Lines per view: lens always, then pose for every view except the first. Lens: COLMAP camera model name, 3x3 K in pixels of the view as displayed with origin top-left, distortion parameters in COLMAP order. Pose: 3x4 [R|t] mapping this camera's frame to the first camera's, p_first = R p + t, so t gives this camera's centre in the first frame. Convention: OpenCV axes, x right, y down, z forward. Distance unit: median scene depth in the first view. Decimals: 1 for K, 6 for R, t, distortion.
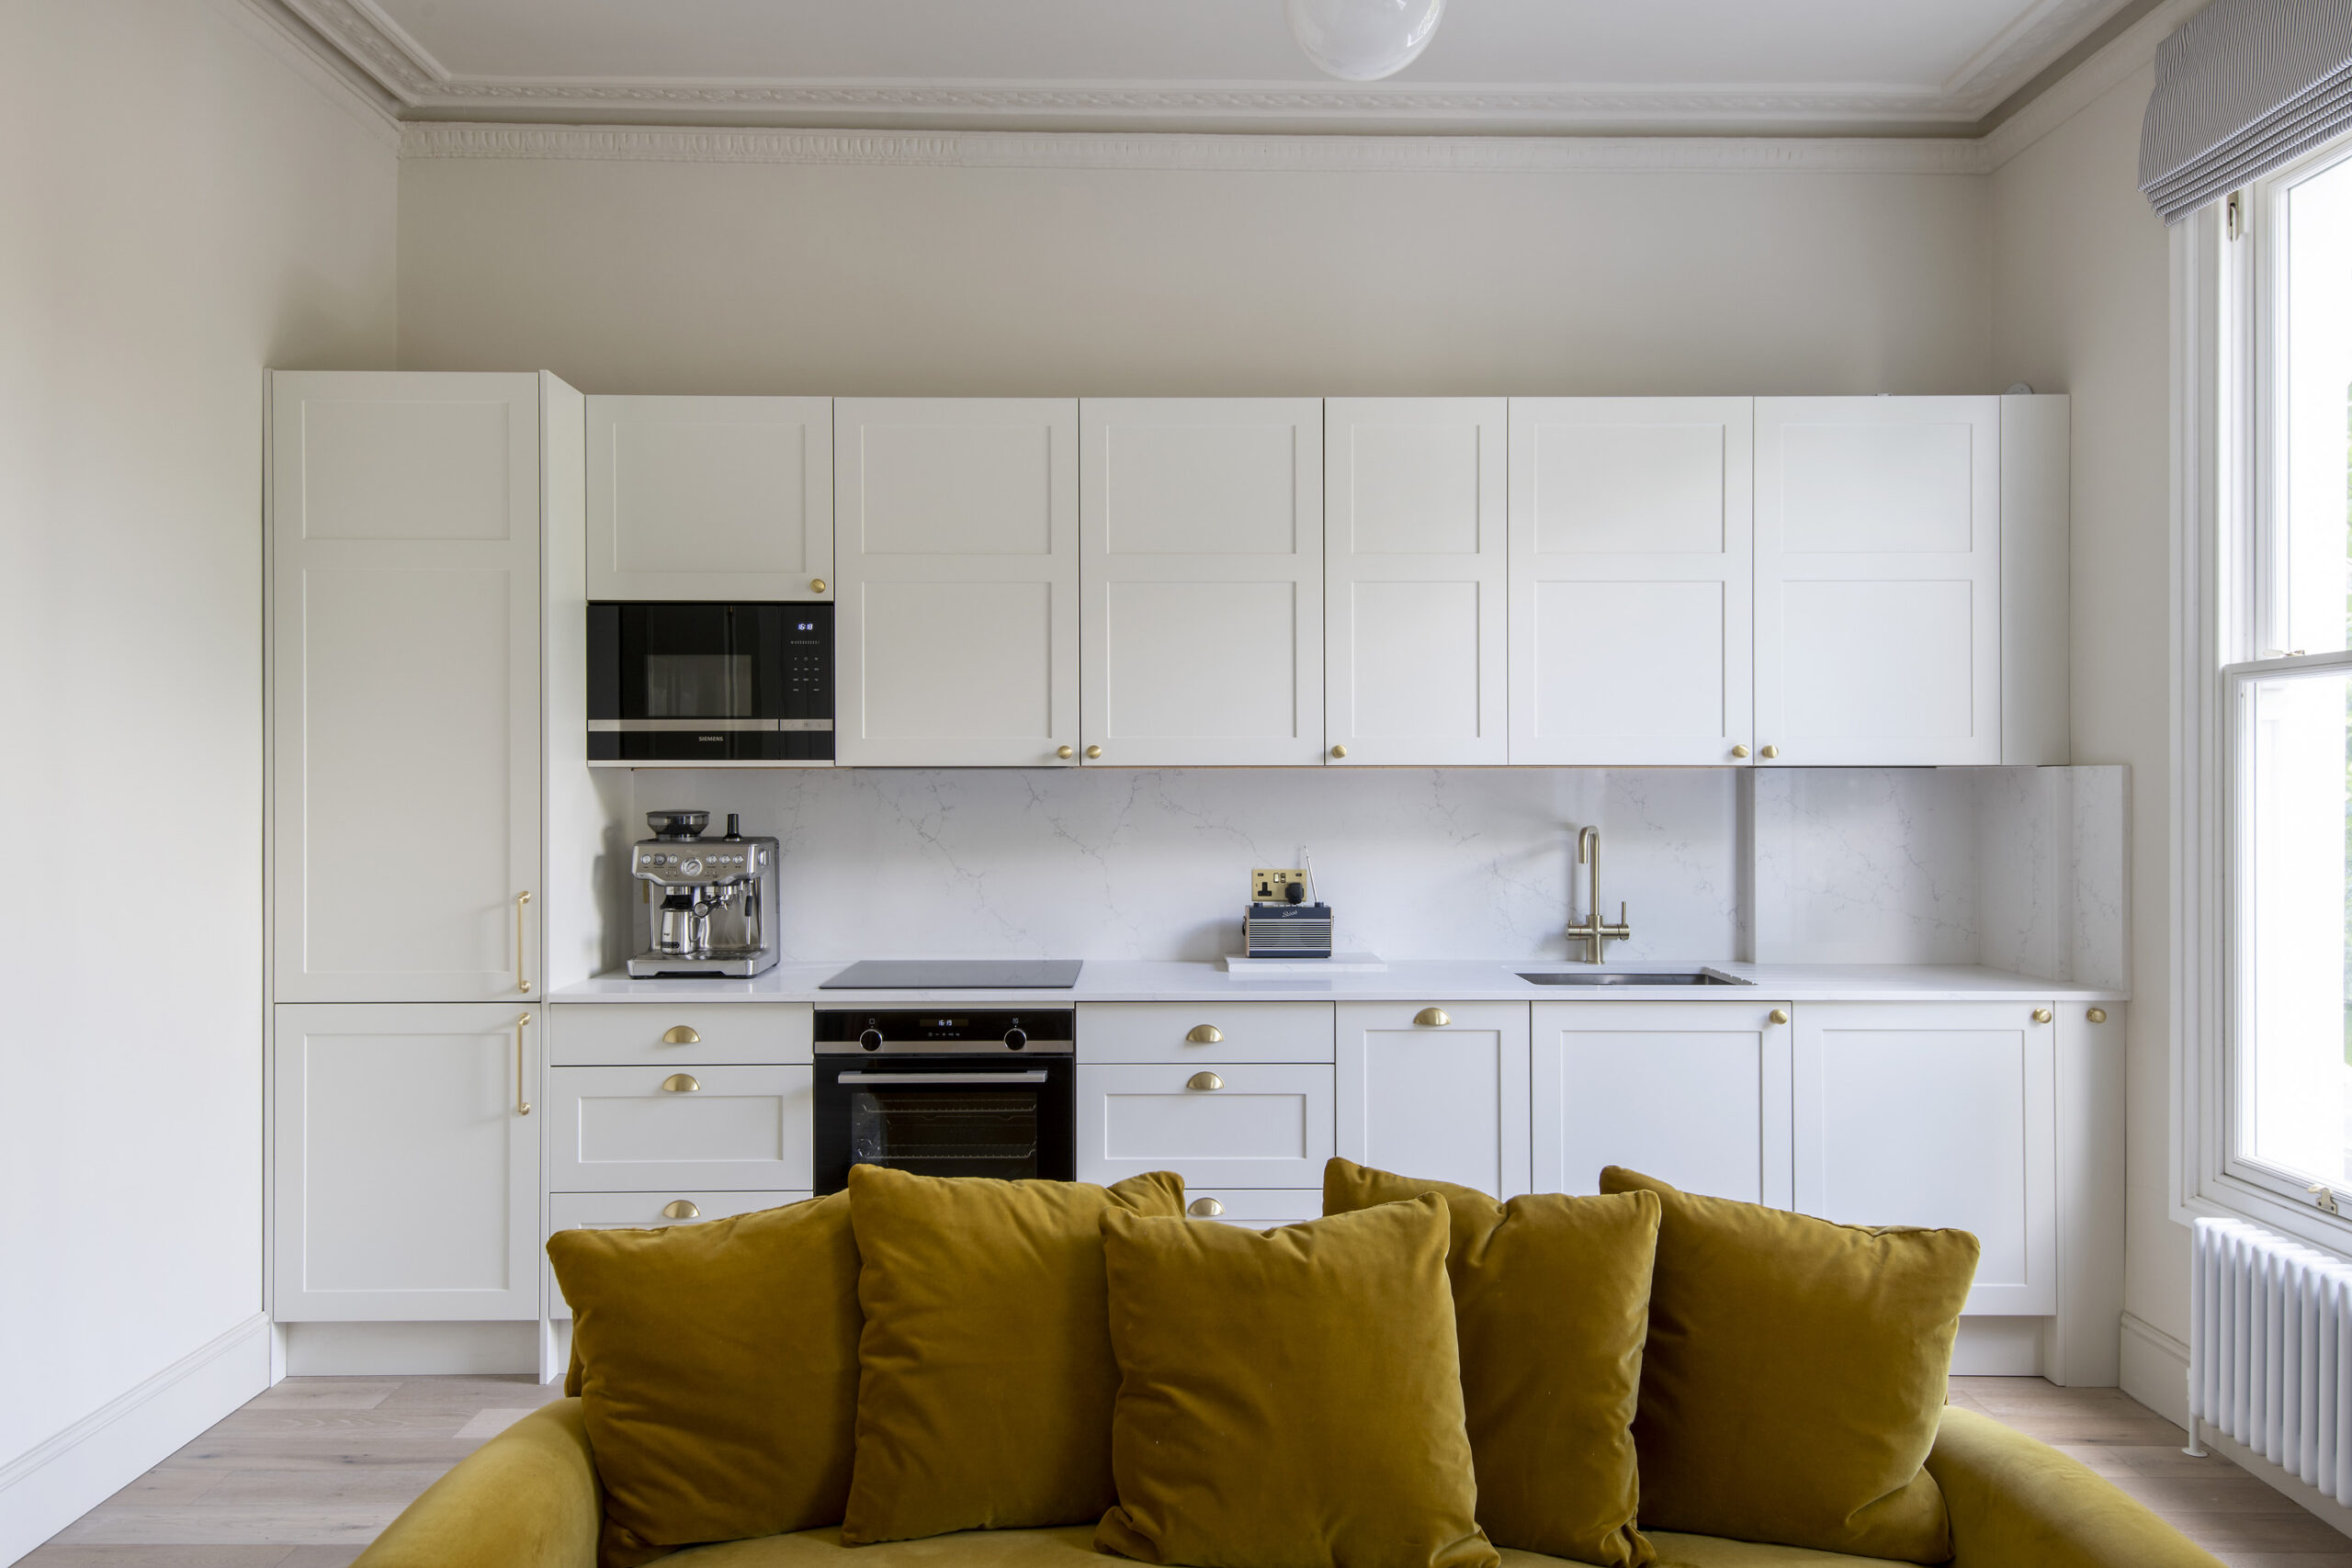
lens RADIAL K [[1595.5, 0, 1187.2], [0, 1595.5, 782.1], [0, 0, 1]] dist [0.020366, -0.002582]
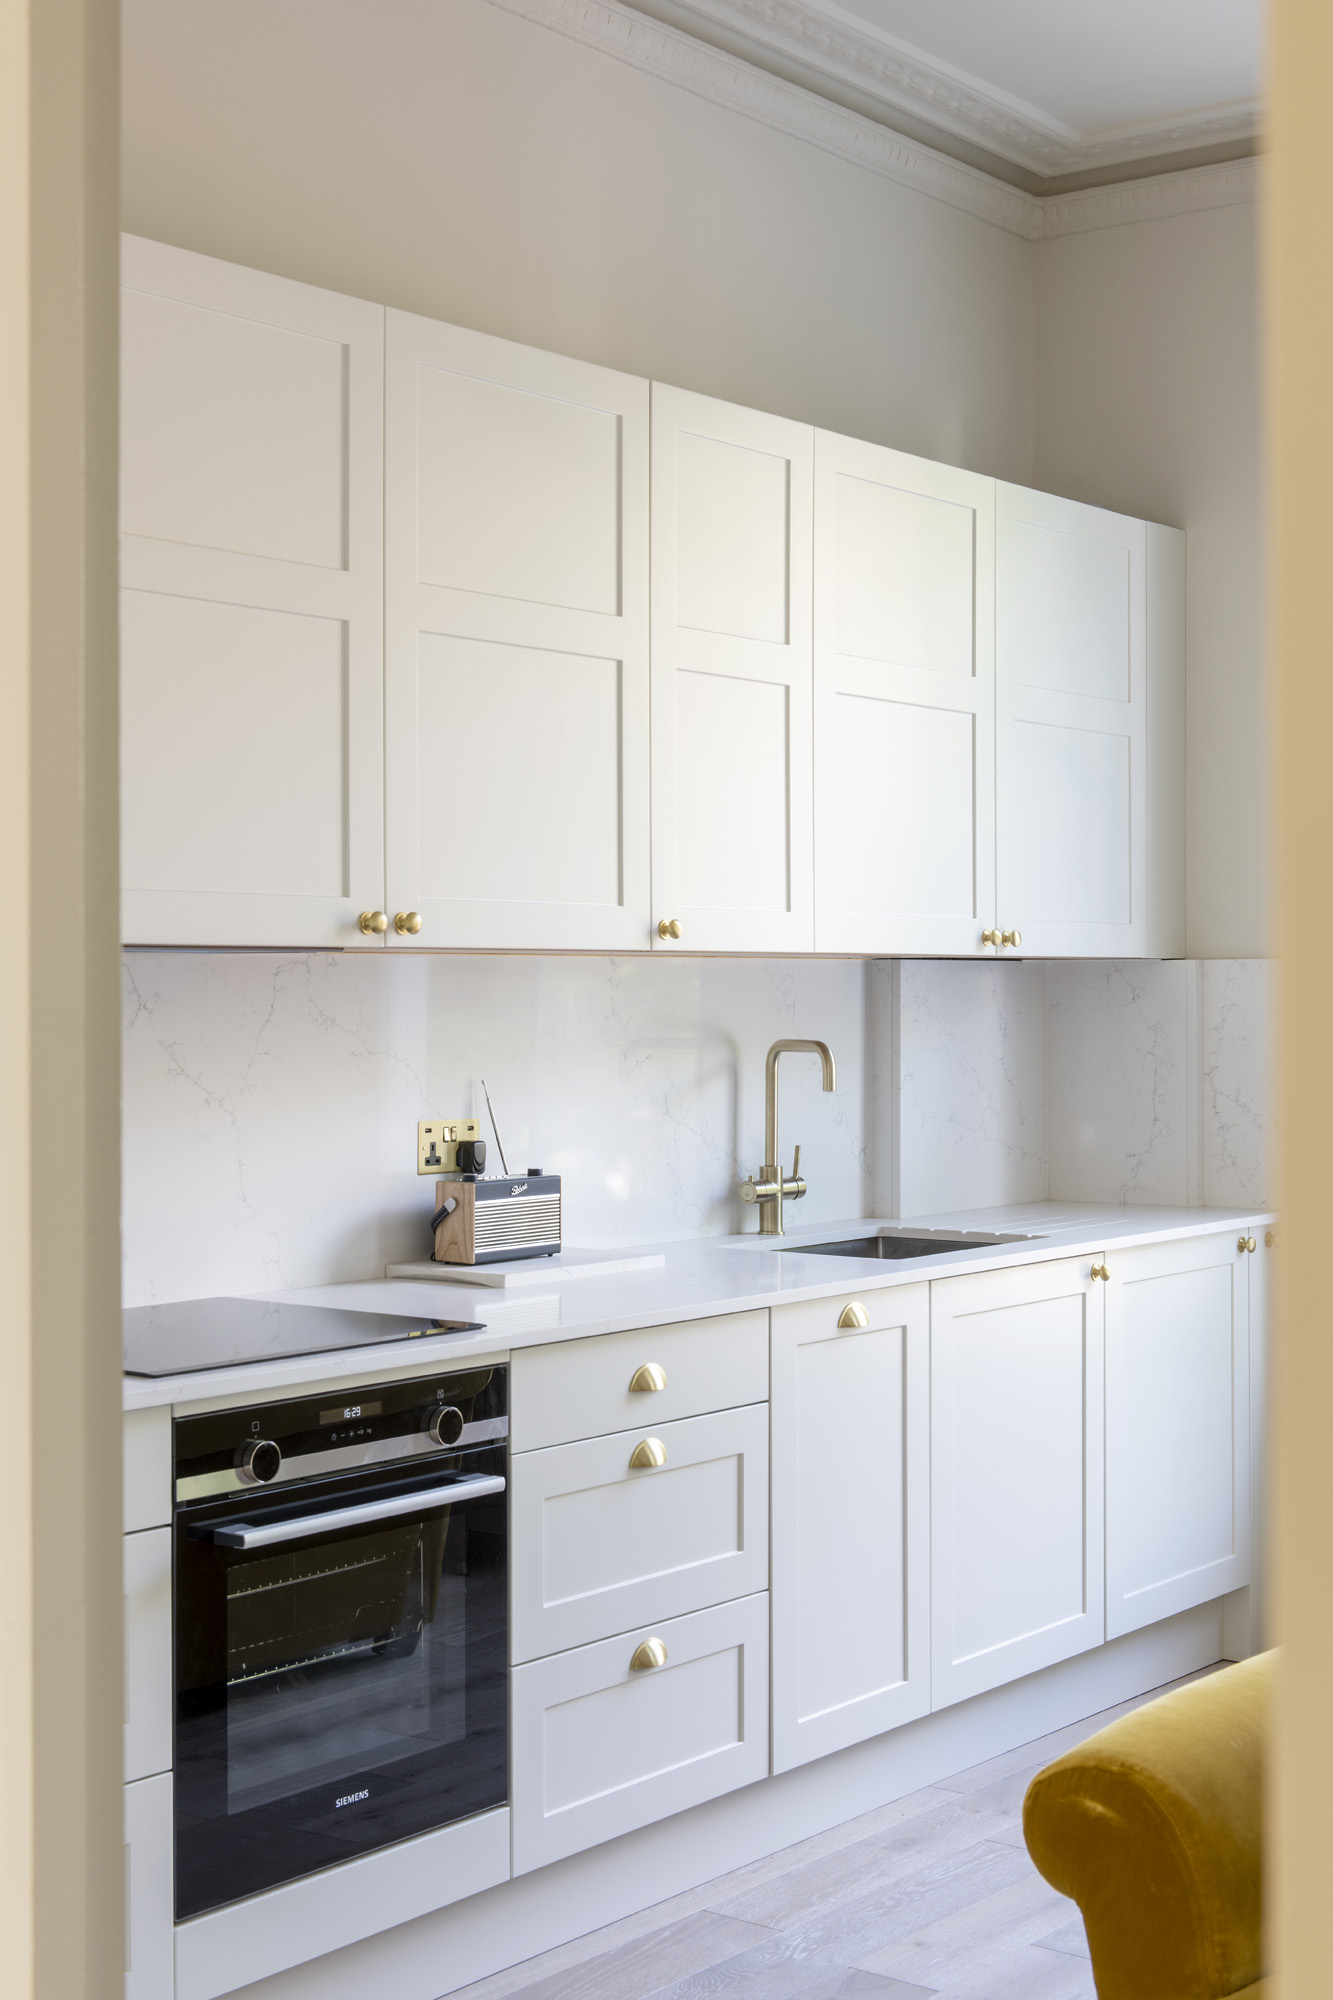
lens RADIAL K [[2803.8, 0, 662.0], [0, 2803.8, 993.1], [0, 0, 1]] dist [-0.027010, 0.000000]
pose [[0.591448, -0.002770, 0.806338, -0.823511], [0.002479, 0.999996, 0.001616, 0.004944], [-0.806339, 0.001043, 0.591453, 0.326867]]
